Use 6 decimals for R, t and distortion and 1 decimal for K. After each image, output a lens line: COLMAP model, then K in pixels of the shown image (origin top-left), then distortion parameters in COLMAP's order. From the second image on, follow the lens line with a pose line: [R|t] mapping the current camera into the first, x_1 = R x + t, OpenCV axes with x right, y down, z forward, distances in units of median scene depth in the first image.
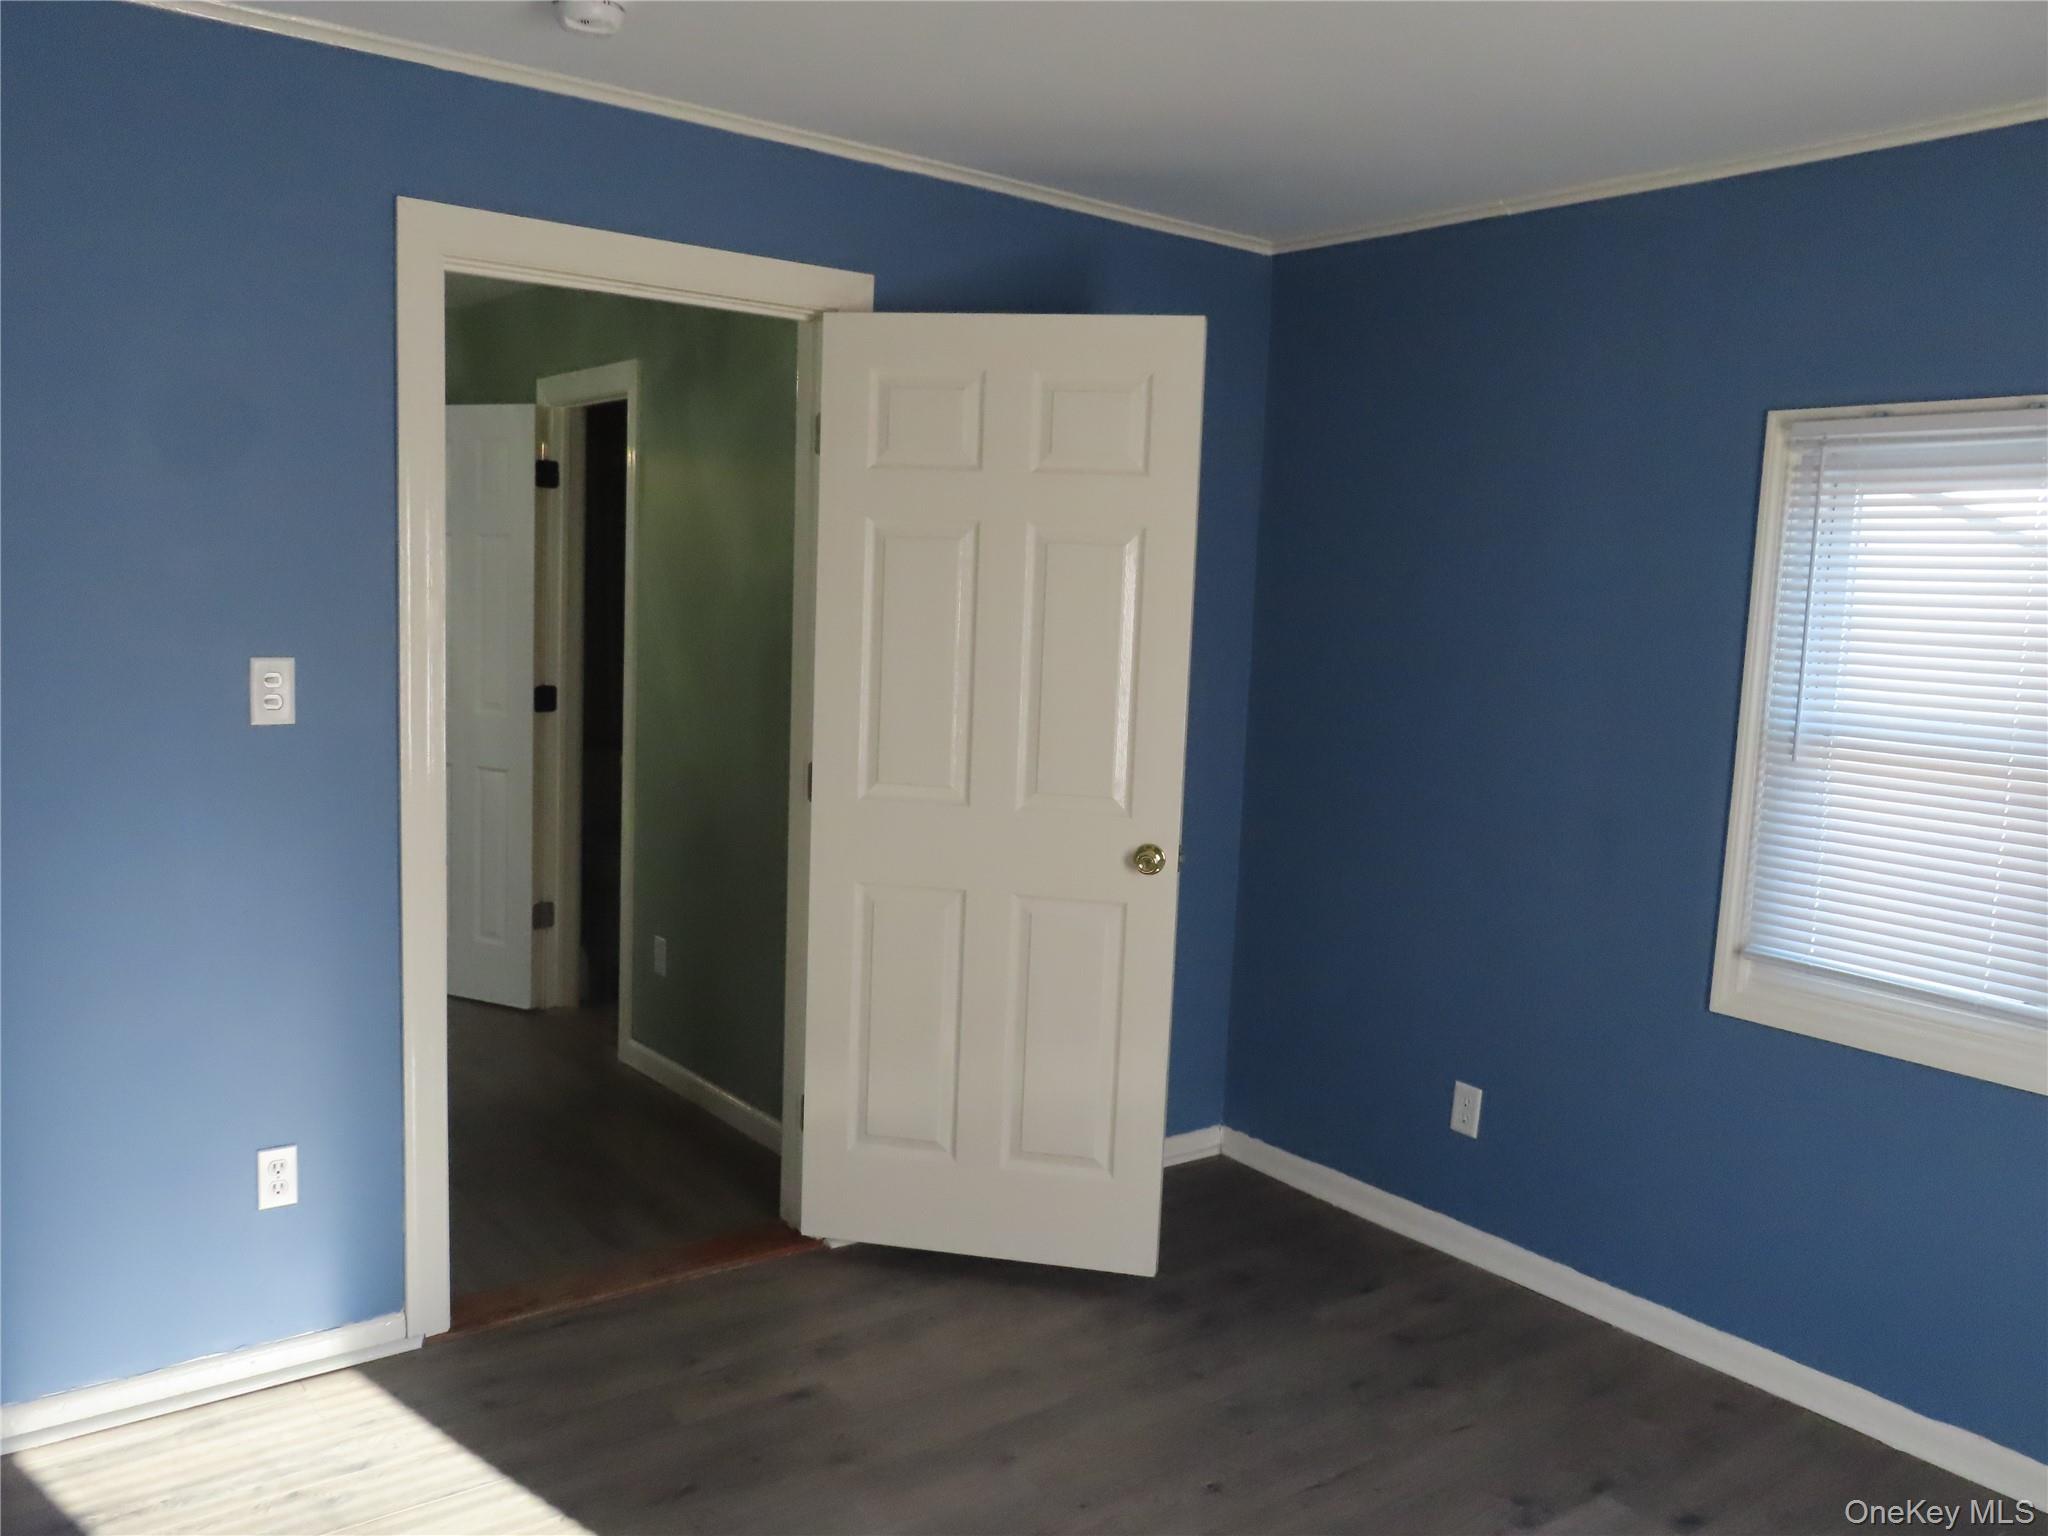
lens RADIAL K [[1648.2, 0, 1020.6], [0, 1648.2, 766.7], [0, 0, 1]] dist [-0.030162, 0.016845]
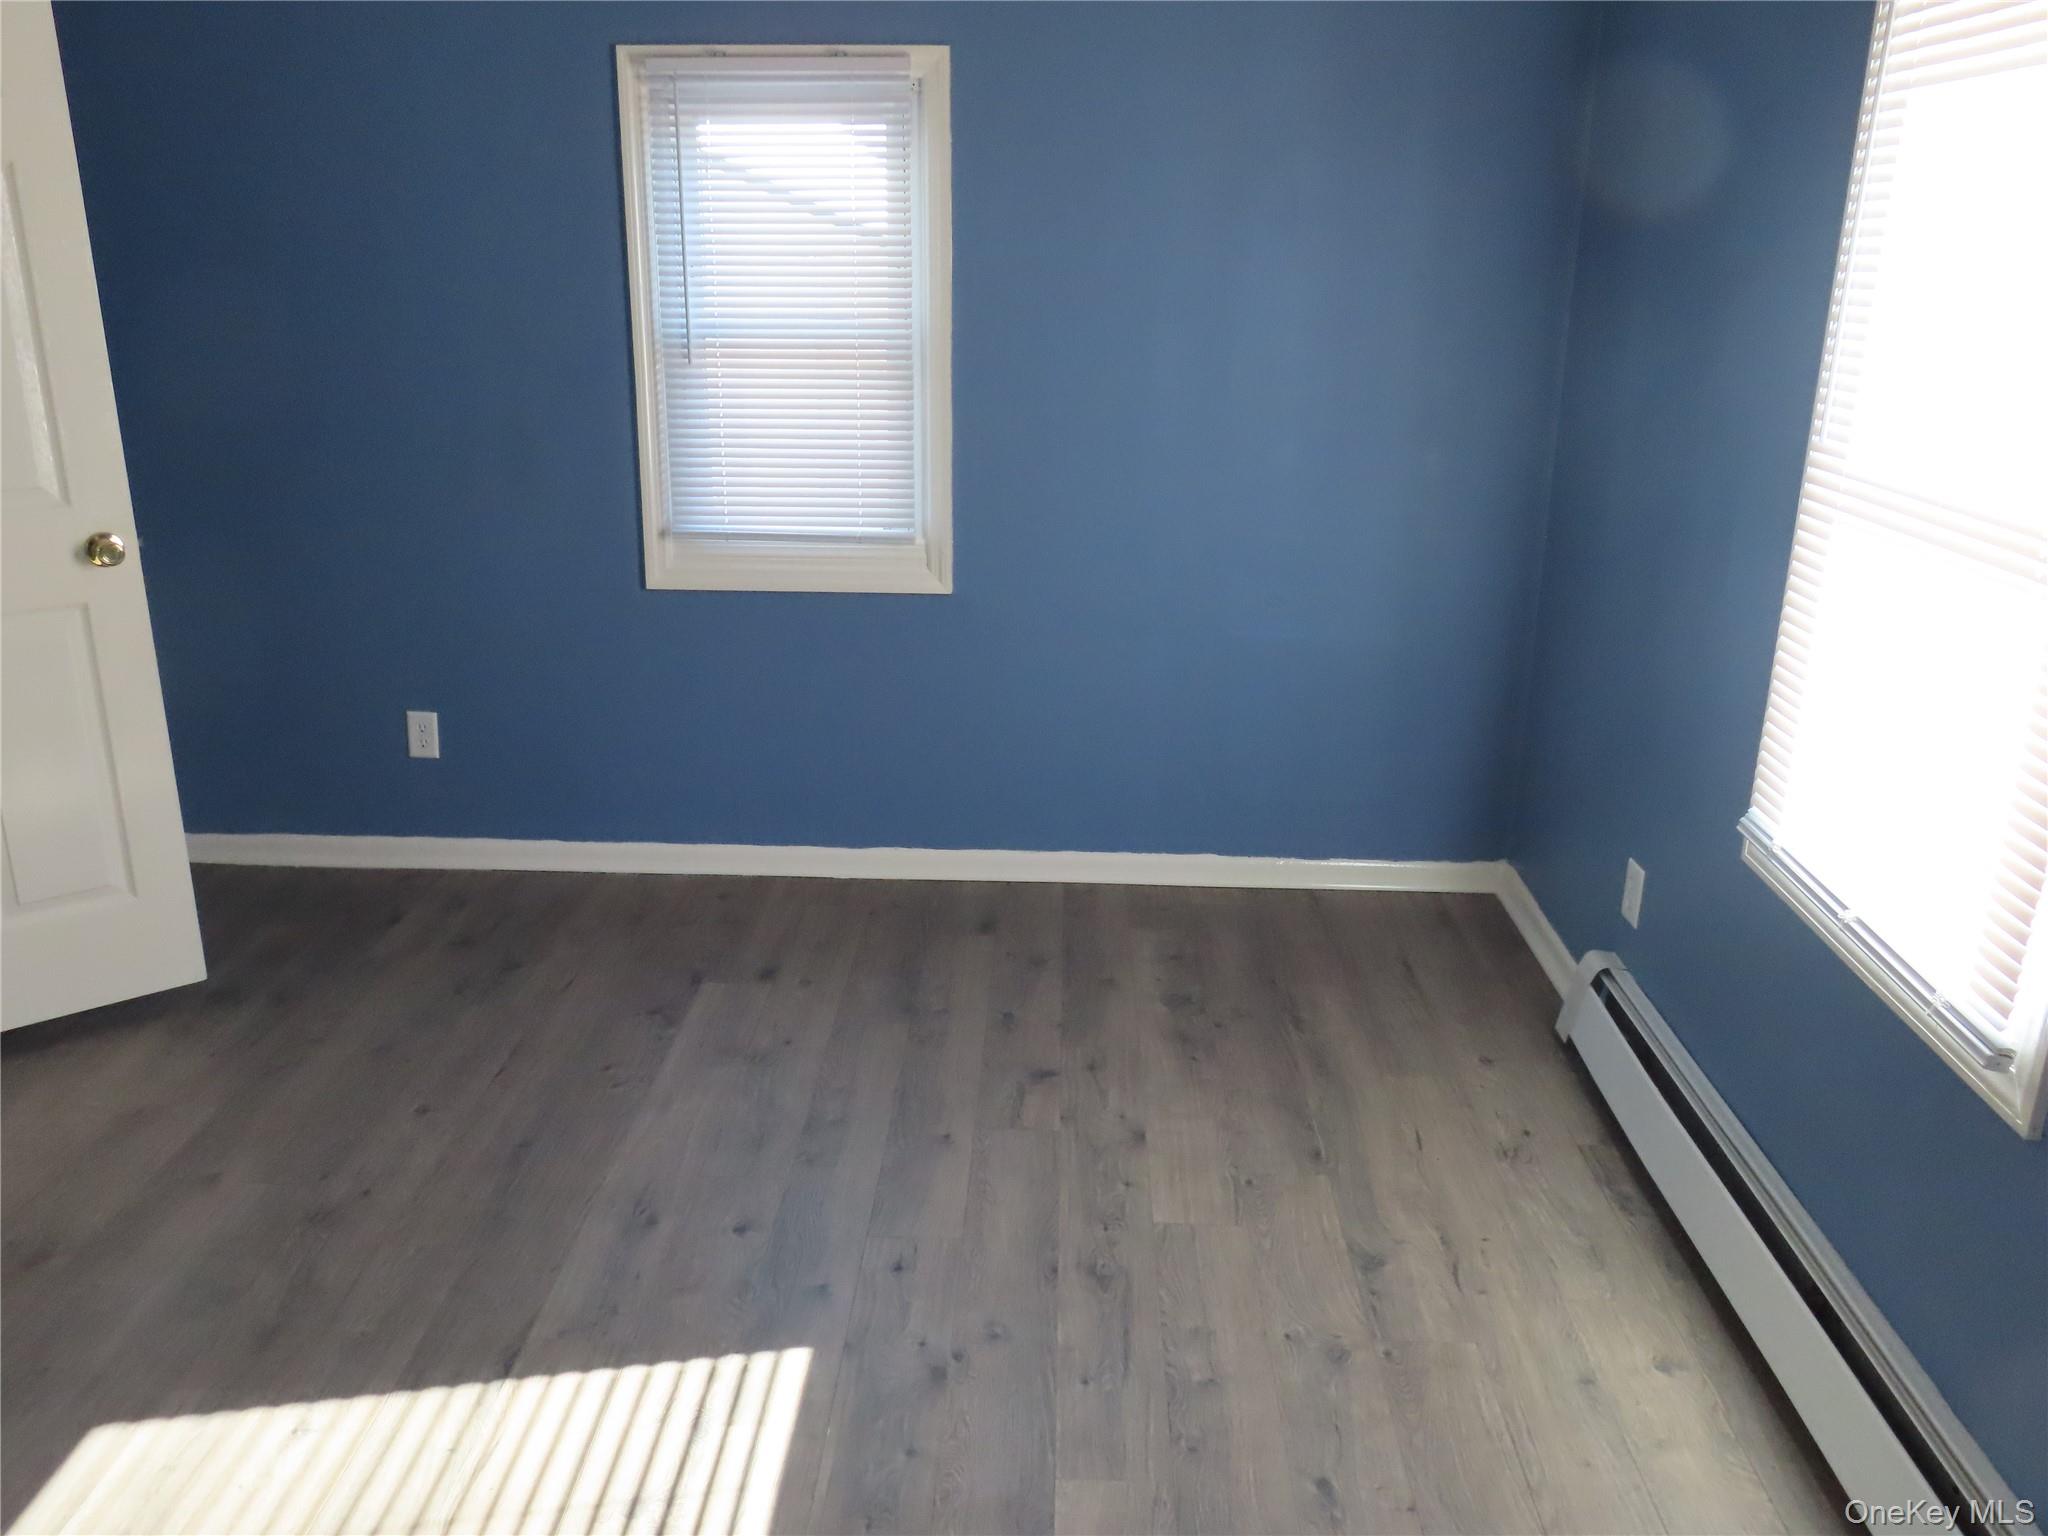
lens RADIAL K [[1648.2, 0, 1026.6], [0, 1648.2, 777.8], [0, 0, 1]] dist [-0.030162, 0.016845]
pose [[0.624090, -0.280546, 0.729250, -0.322290], [0.106458, 0.955145, 0.276343, -0.019480], [-0.774066, -0.094829, 0.625963, 0.040182]]
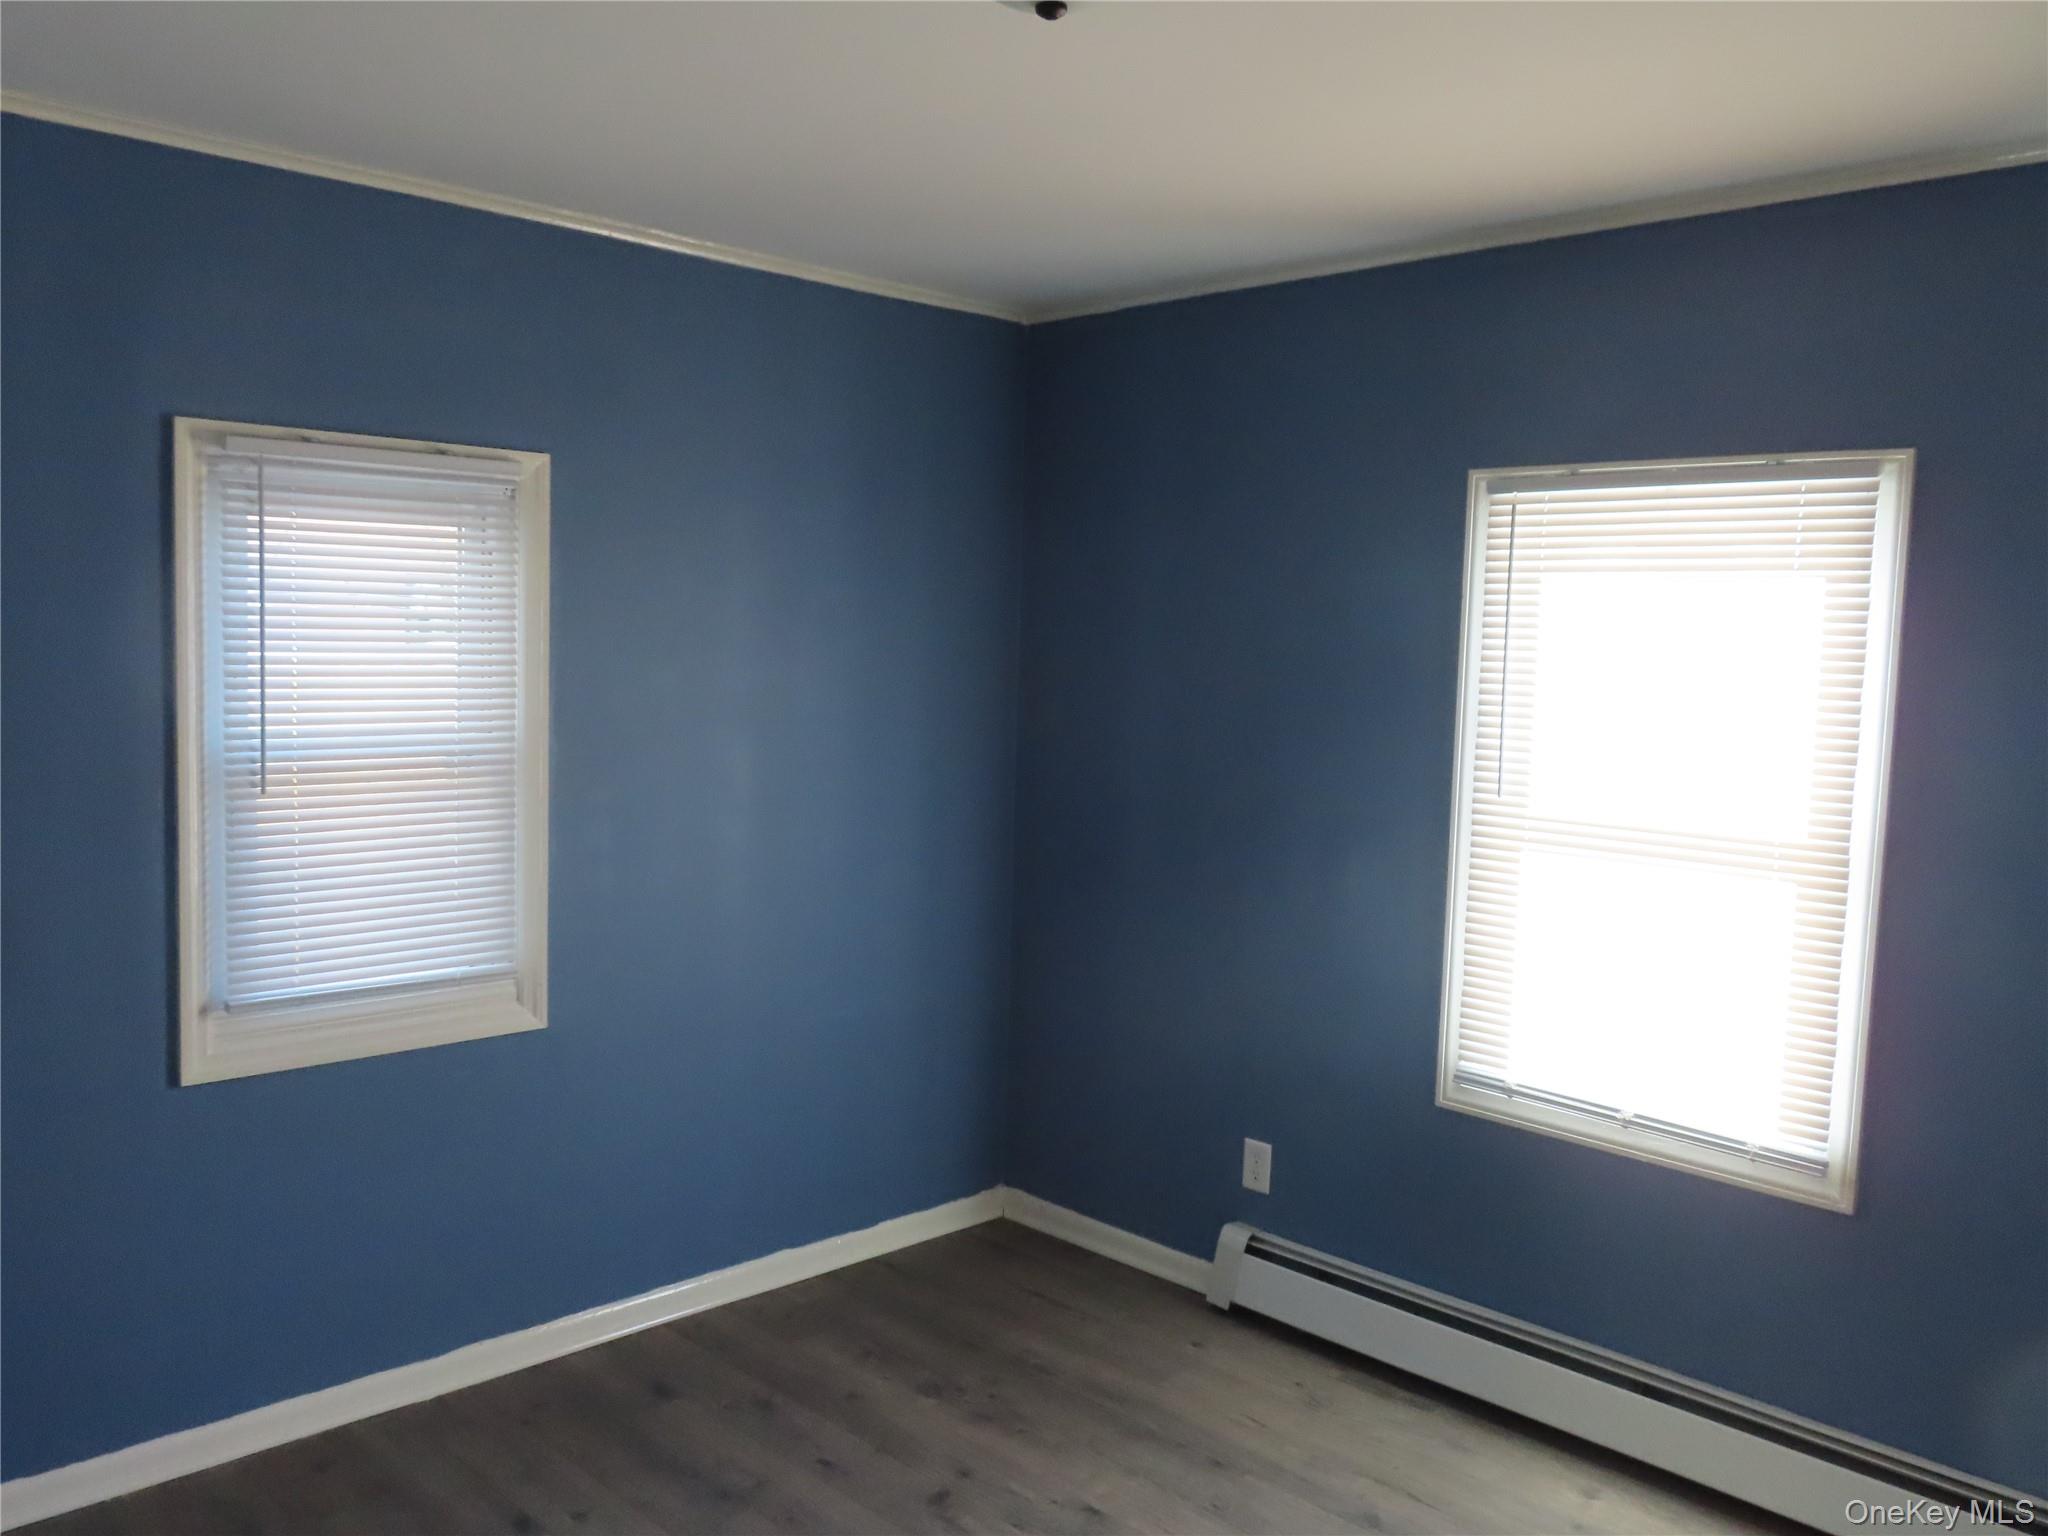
lens RADIAL K [[1648.2, 0, 1026.1], [0, 1648.2, 762.0], [0, 0, 1]] dist [-0.030162, 0.016845]
pose [[-0.148136, -0.123507, 0.981225, -0.522197], [0.079663, 0.987457, 0.136319, -0.115398], [-0.985753, 0.098361, -0.136438, 0.682752]]
